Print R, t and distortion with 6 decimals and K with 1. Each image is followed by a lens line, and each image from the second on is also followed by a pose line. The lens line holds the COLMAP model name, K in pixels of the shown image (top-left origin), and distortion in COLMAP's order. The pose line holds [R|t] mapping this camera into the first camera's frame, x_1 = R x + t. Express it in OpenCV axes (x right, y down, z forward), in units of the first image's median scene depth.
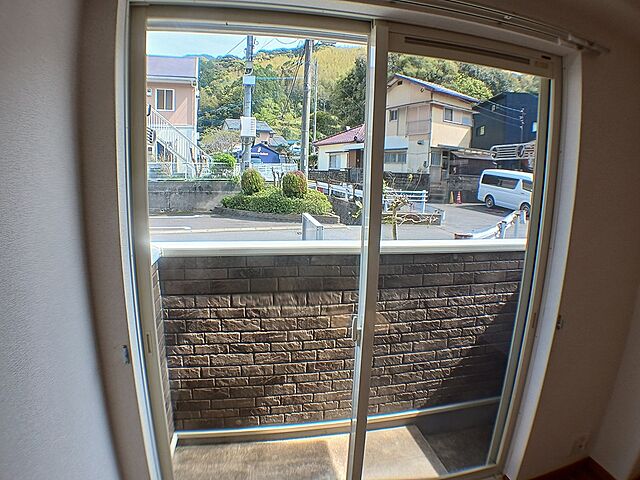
lens RADIAL K [[371.1, 0, 320.0], [0, 371.1, 240.0], [0, 0, 1]] dist [-0.105821, -0.000080]
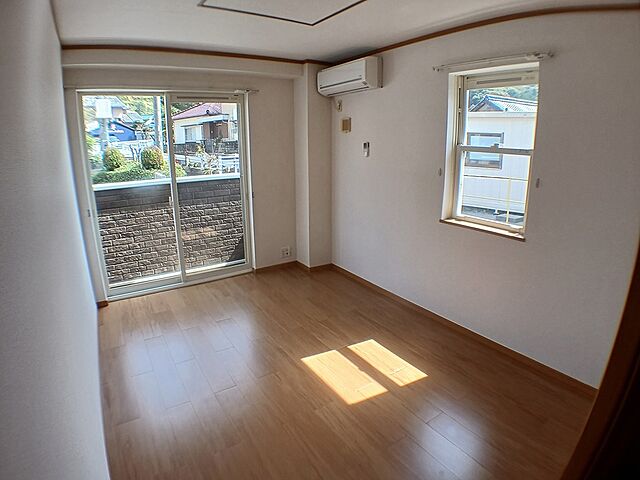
lens RADIAL K [[361.2, 0, 320.0], [0, 361.2, 240.0], [0, 0, 1]] dist [-0.143464, 0.000122]
pose [[0.932141, -0.128847, 0.338396, 0.017742], [0.097982, 0.989437, 0.106835, 0.030404], [-0.348587, -0.066429, 0.934919, -0.158471]]
